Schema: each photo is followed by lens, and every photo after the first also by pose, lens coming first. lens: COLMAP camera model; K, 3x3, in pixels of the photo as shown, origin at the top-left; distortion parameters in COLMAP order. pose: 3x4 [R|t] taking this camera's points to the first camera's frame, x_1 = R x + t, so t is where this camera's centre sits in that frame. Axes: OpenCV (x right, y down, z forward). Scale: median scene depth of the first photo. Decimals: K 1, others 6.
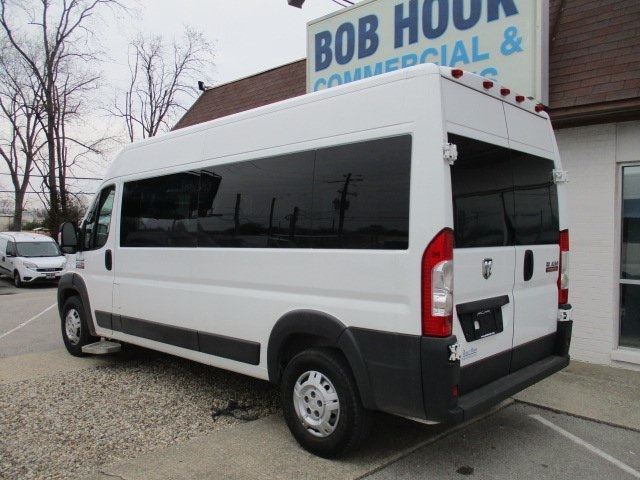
lens RADIAL K [[536.6, 0, 320.0], [0, 536.6, 240.0], [0, 0, 1]] dist [0.001286, 0.004182]
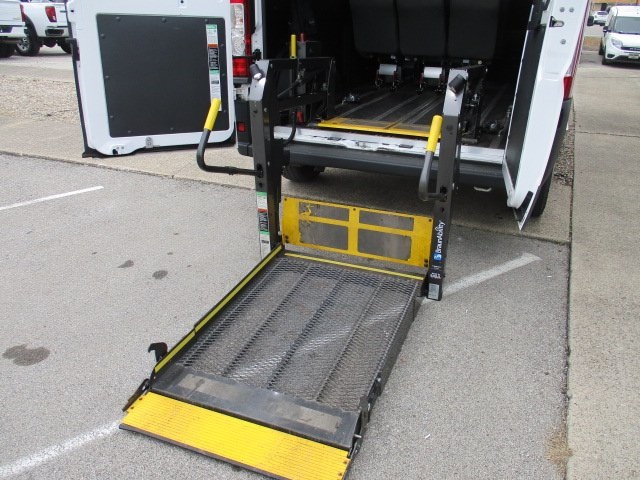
lens RADIAL K [[536.4, 0, 321.3], [0, 536.4, 253.4], [0, 0, 1]] dist [-0.037240, -0.000834]
pose [[0.368215, 0.405671, -0.836570, 1.001433], [-0.032555, 0.904862, 0.424458, 0.026118], [0.929171, -0.129057, 0.346390, 0.533823]]
